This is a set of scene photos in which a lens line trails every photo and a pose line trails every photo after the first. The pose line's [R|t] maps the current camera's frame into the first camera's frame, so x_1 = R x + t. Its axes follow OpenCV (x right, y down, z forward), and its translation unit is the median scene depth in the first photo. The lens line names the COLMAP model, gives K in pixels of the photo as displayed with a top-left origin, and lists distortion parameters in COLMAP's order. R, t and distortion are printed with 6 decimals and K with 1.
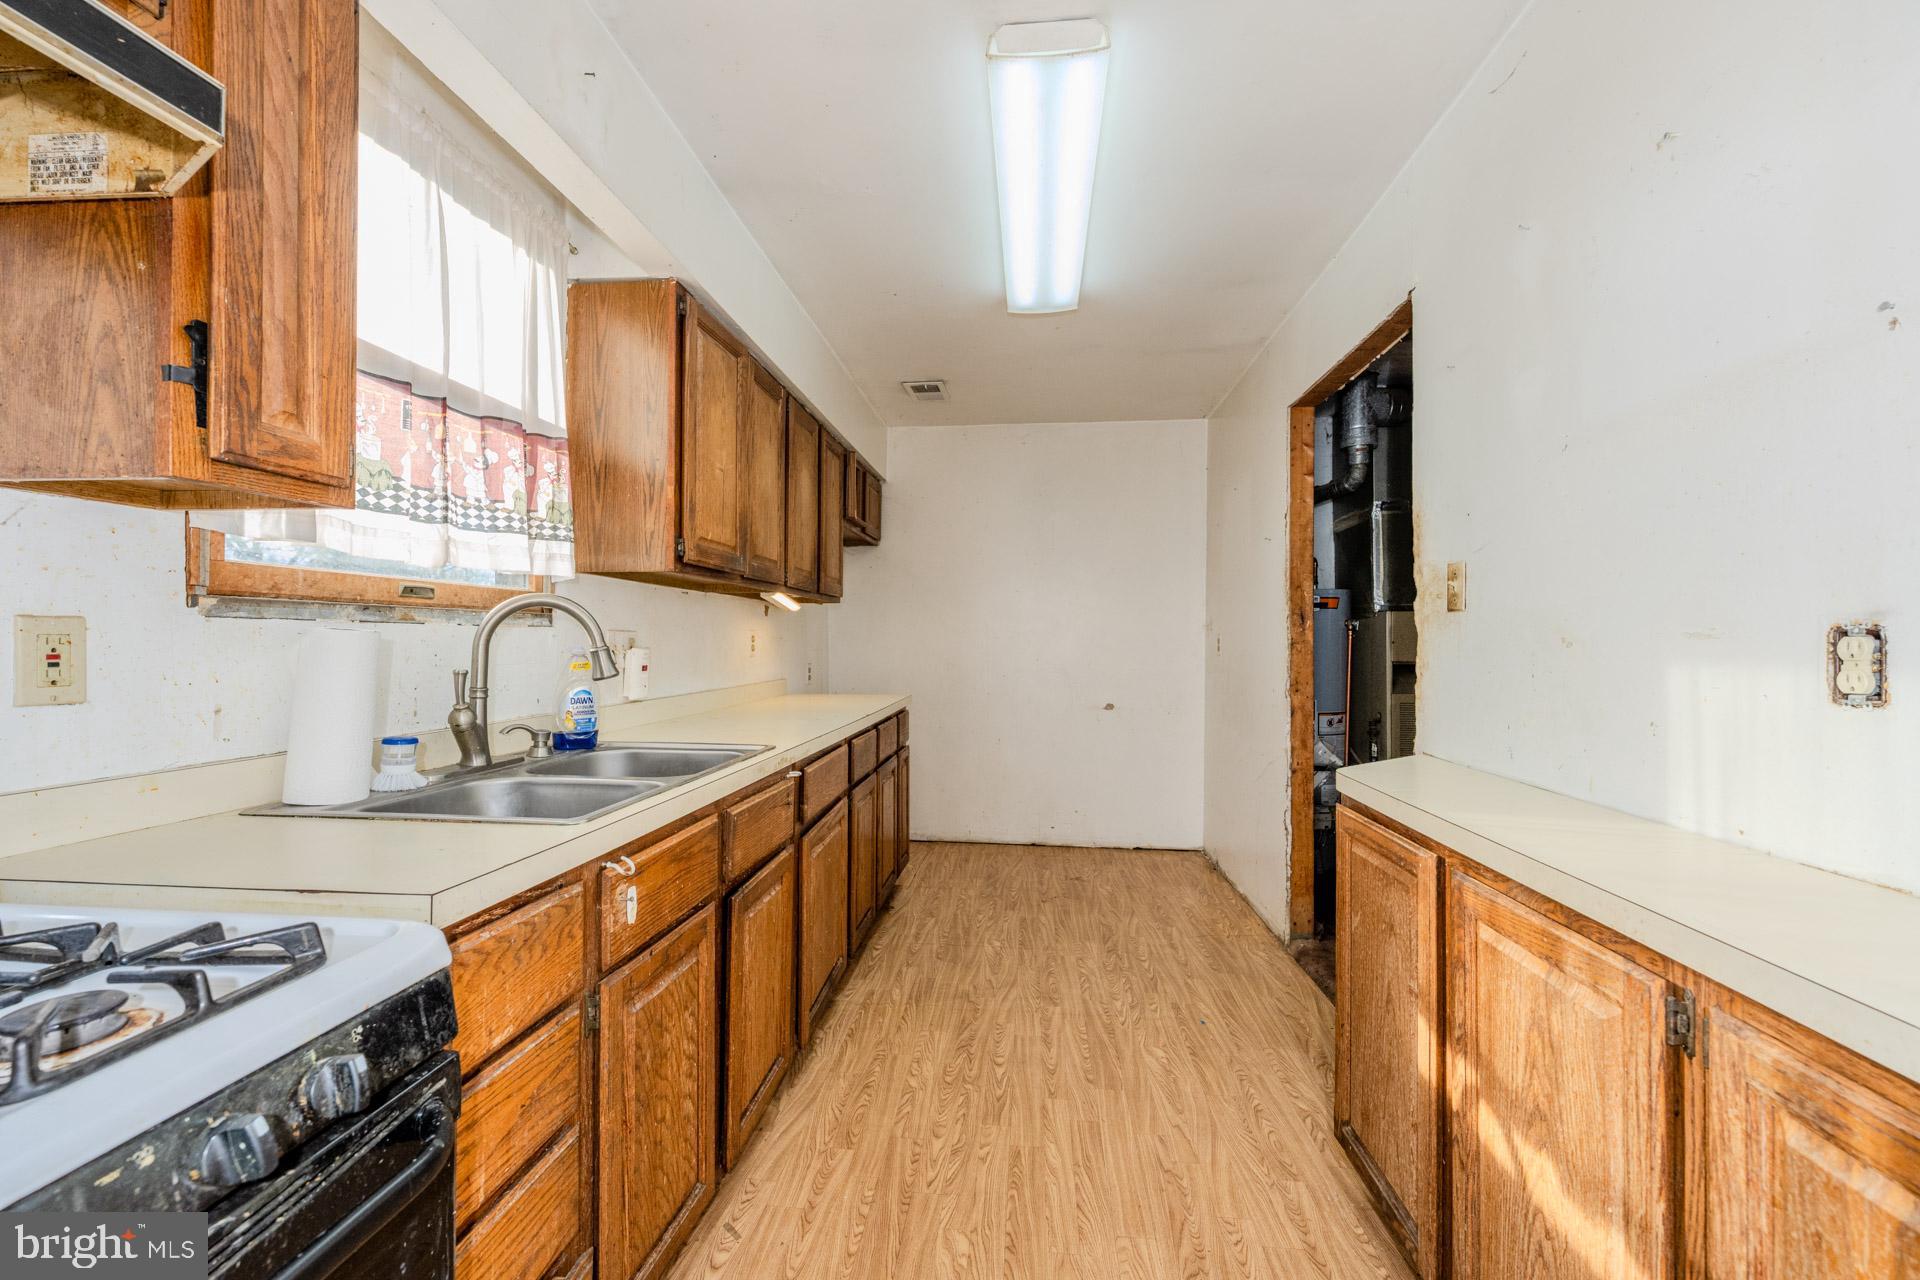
lens RADIAL K [[766.1, 0, 960.0], [0, 766.1, 640.0], [0, 0, 1]] dist [-0.000704, 0.000231]
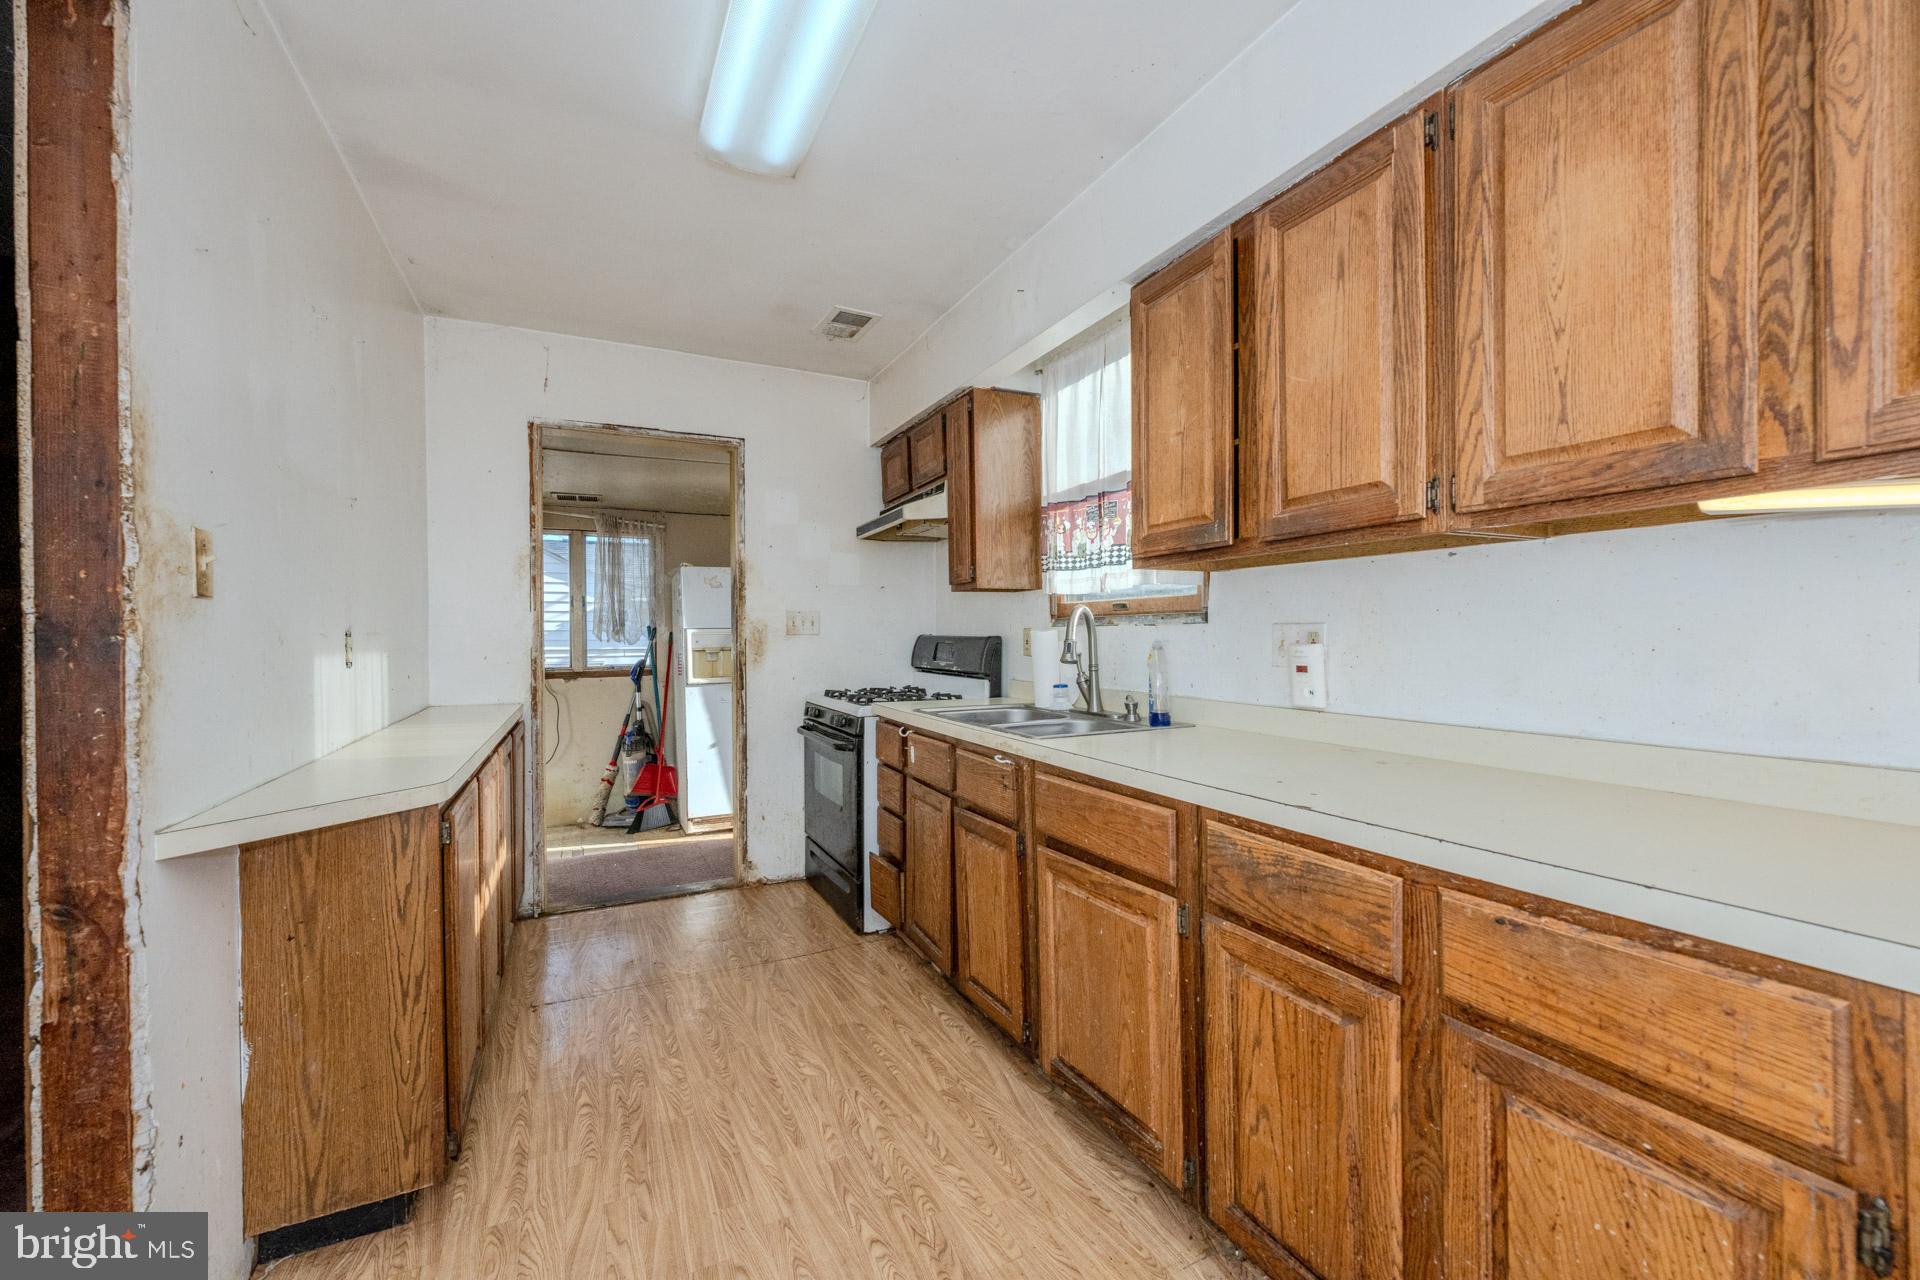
lens RADIAL K [[766.1, 0, 960.0], [0, 766.1, 640.0], [0, 0, 1]] dist [-0.000704, 0.000231]
pose [[-0.845829, 0.005003, -0.533430, 0.456523], [0.003524, 0.999987, 0.003791, 0.001983], [0.533442, 0.001327, -0.845836, 2.097364]]
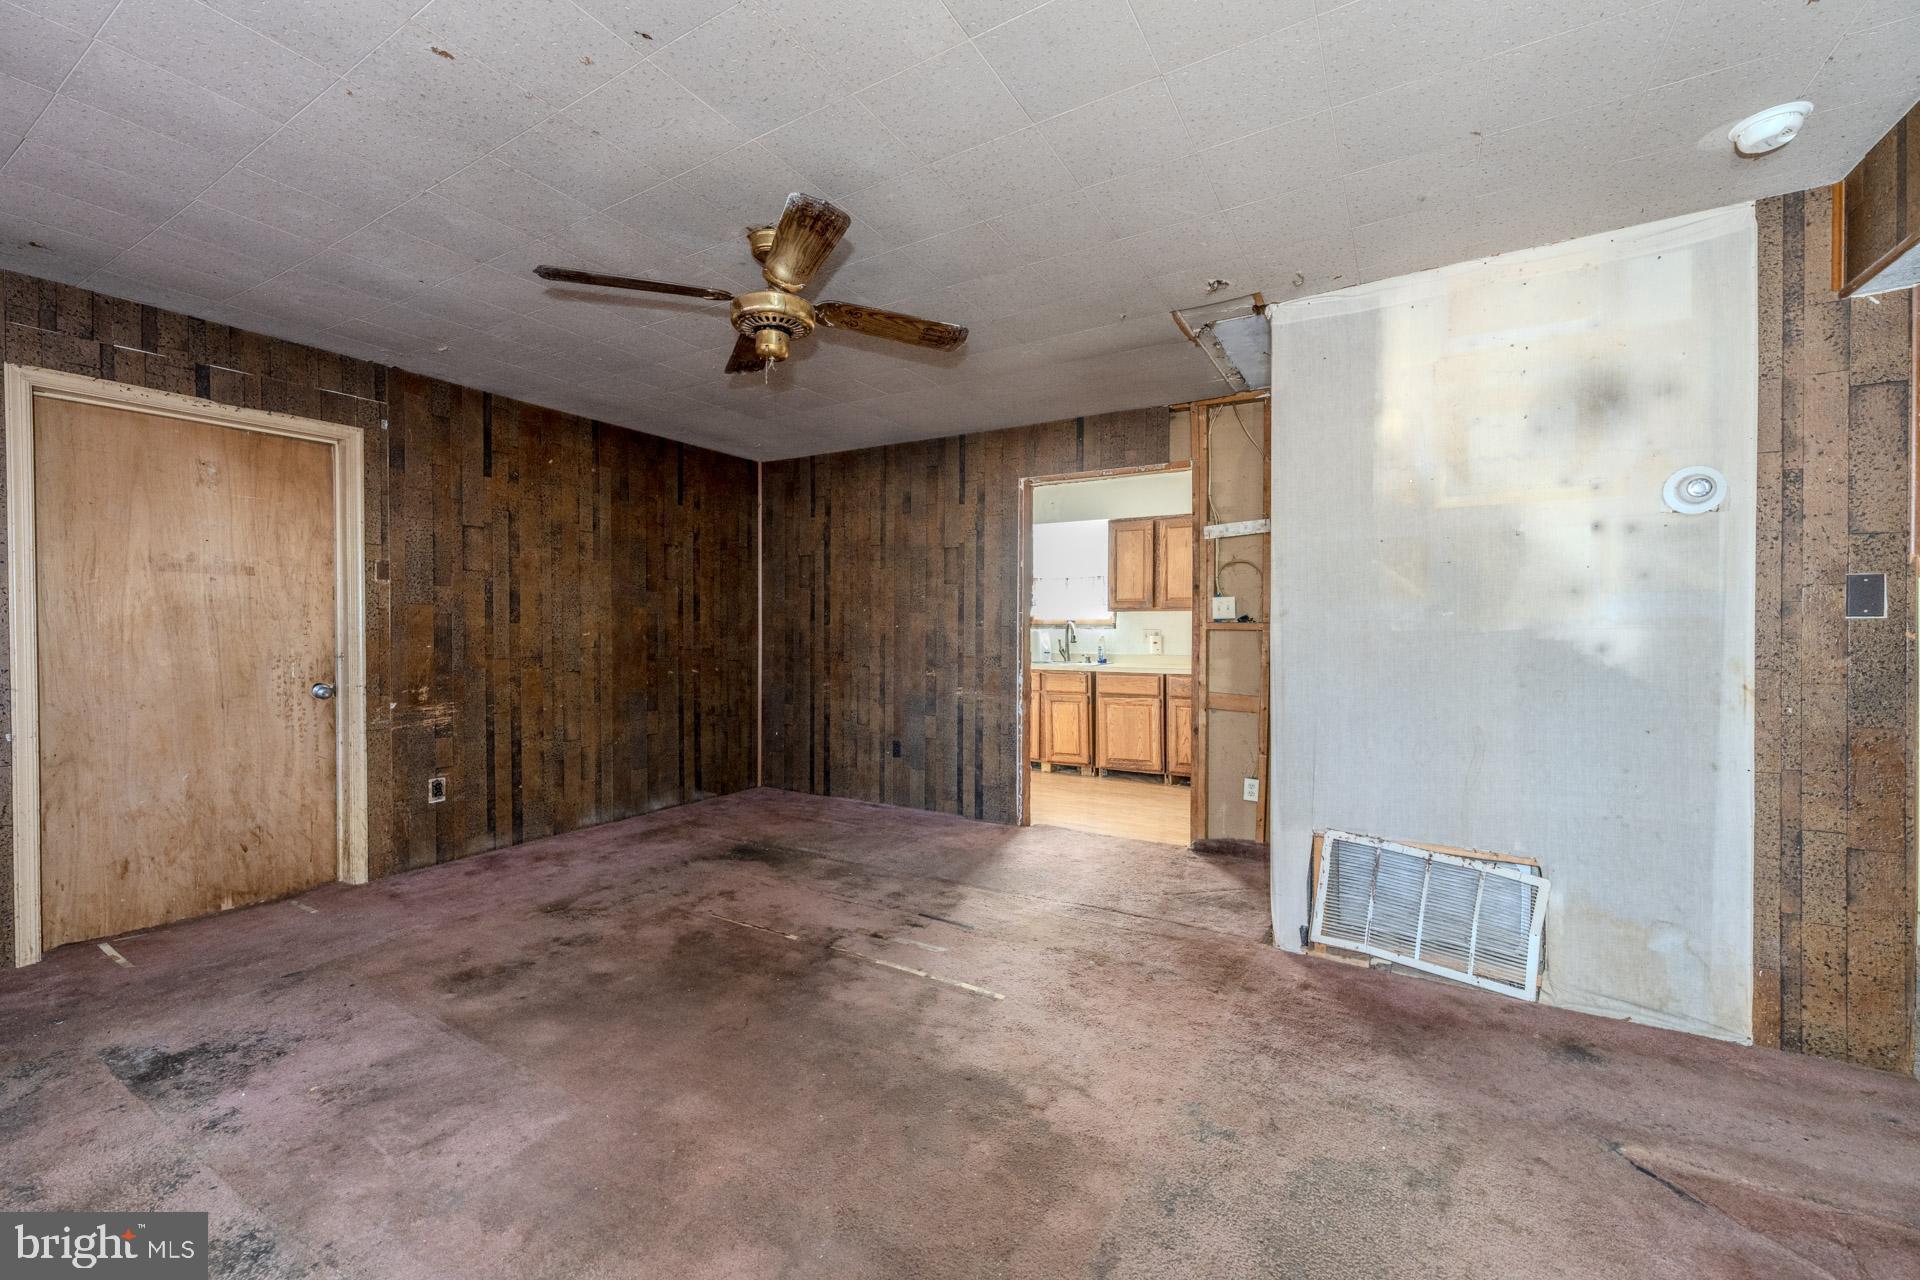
lens RADIAL K [[766.1, 0, 960.0], [0, 766.1, 640.0], [0, 0, 1]] dist [-0.000704, 0.000231]
pose [[-0.425938, 0.008241, -0.904715, 3.380690], [-0.001674, 0.999950, 0.009897, -0.001521], [0.904751, 0.005729, -0.425903, 2.164728]]
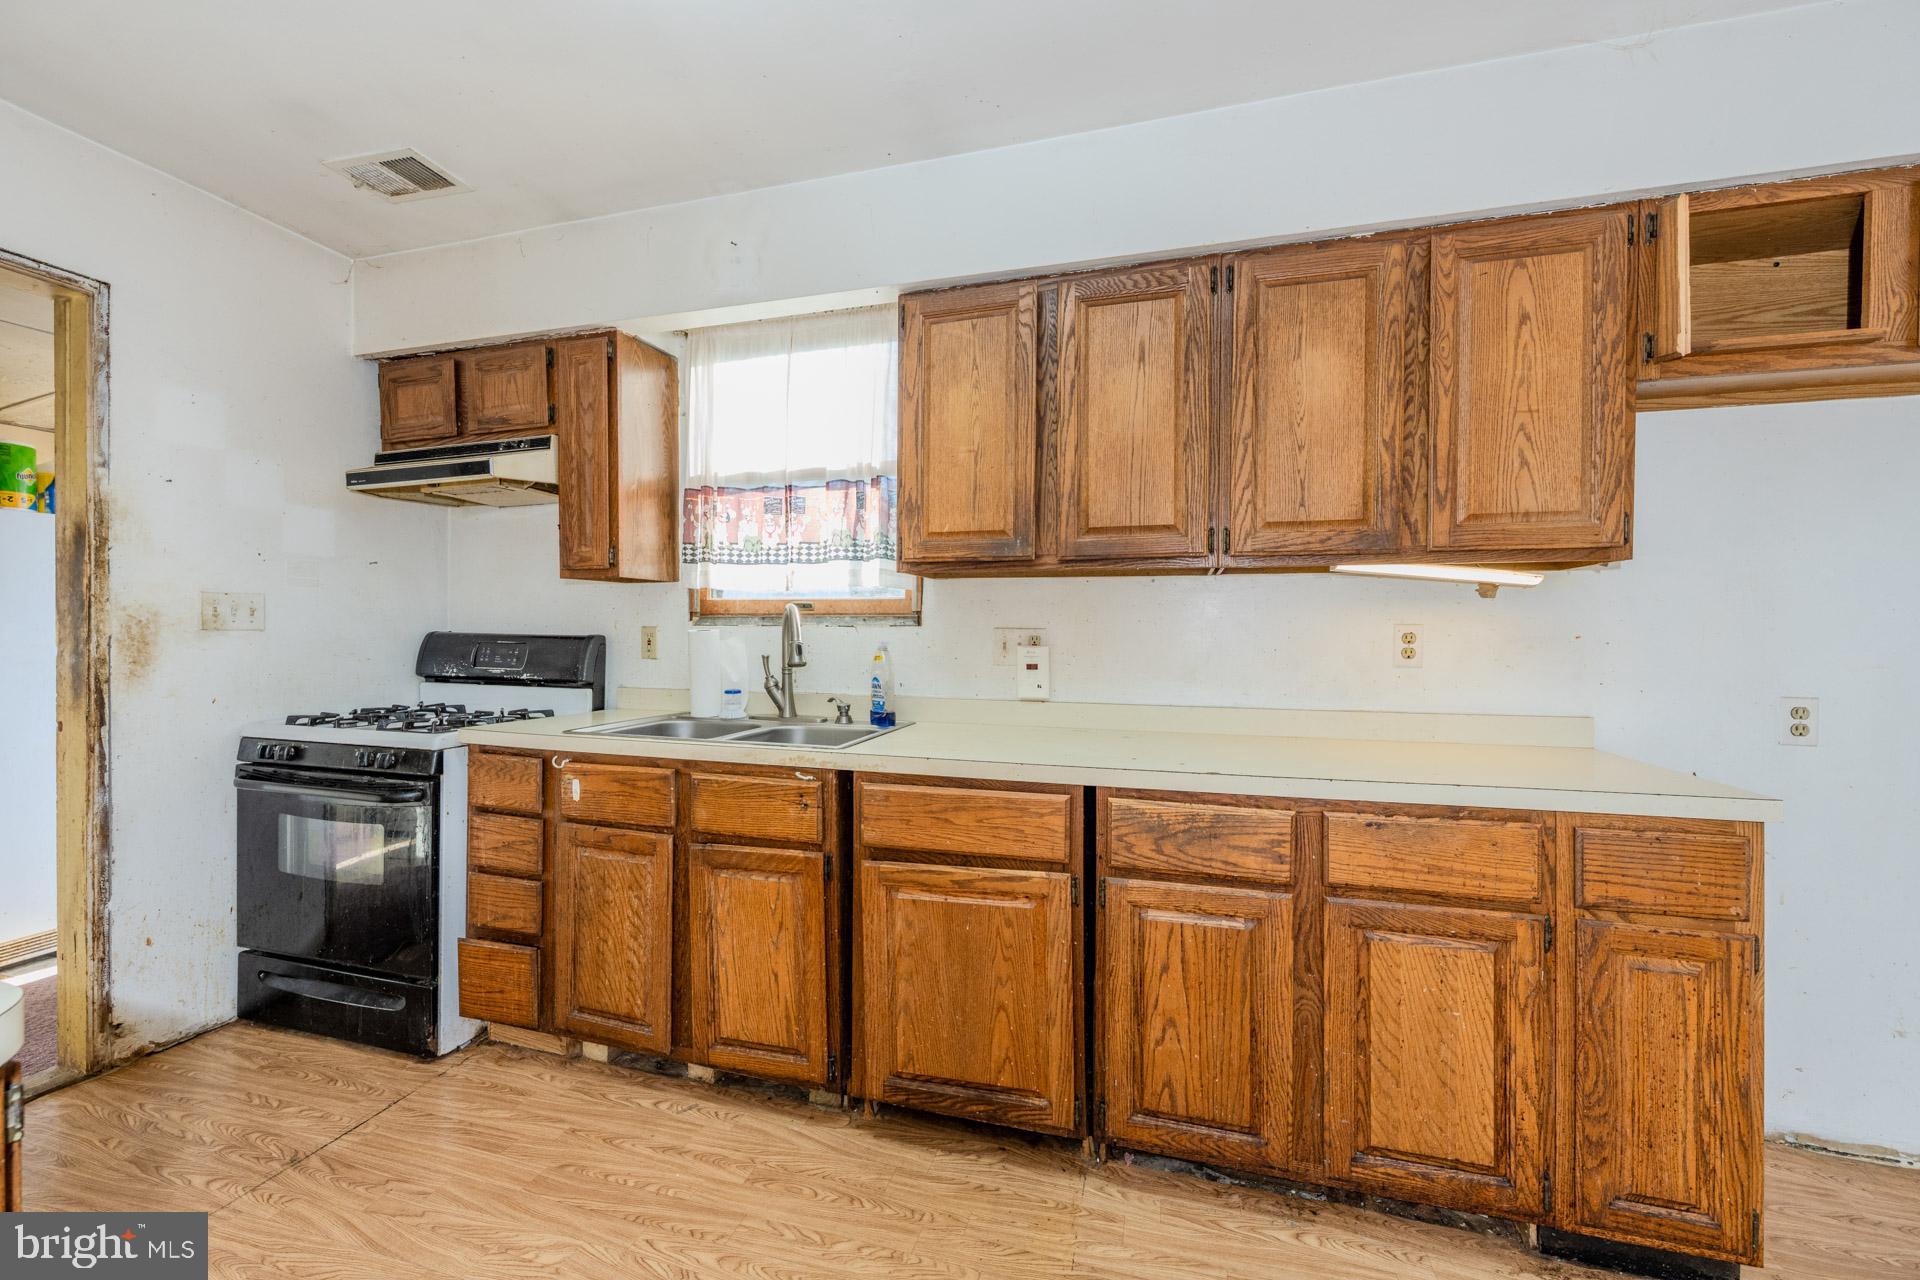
lens RADIAL K [[766.1, 0, 960.0], [0, 766.1, 640.0], [0, 0, 1]] dist [-0.000704, 0.000231]
pose [[-0.178551, 0.004667, -0.983920, 0.779589], [-0.005924, 0.999966, 0.005818, -0.003762], [0.983913, 0.006868, -0.178517, 1.519059]]
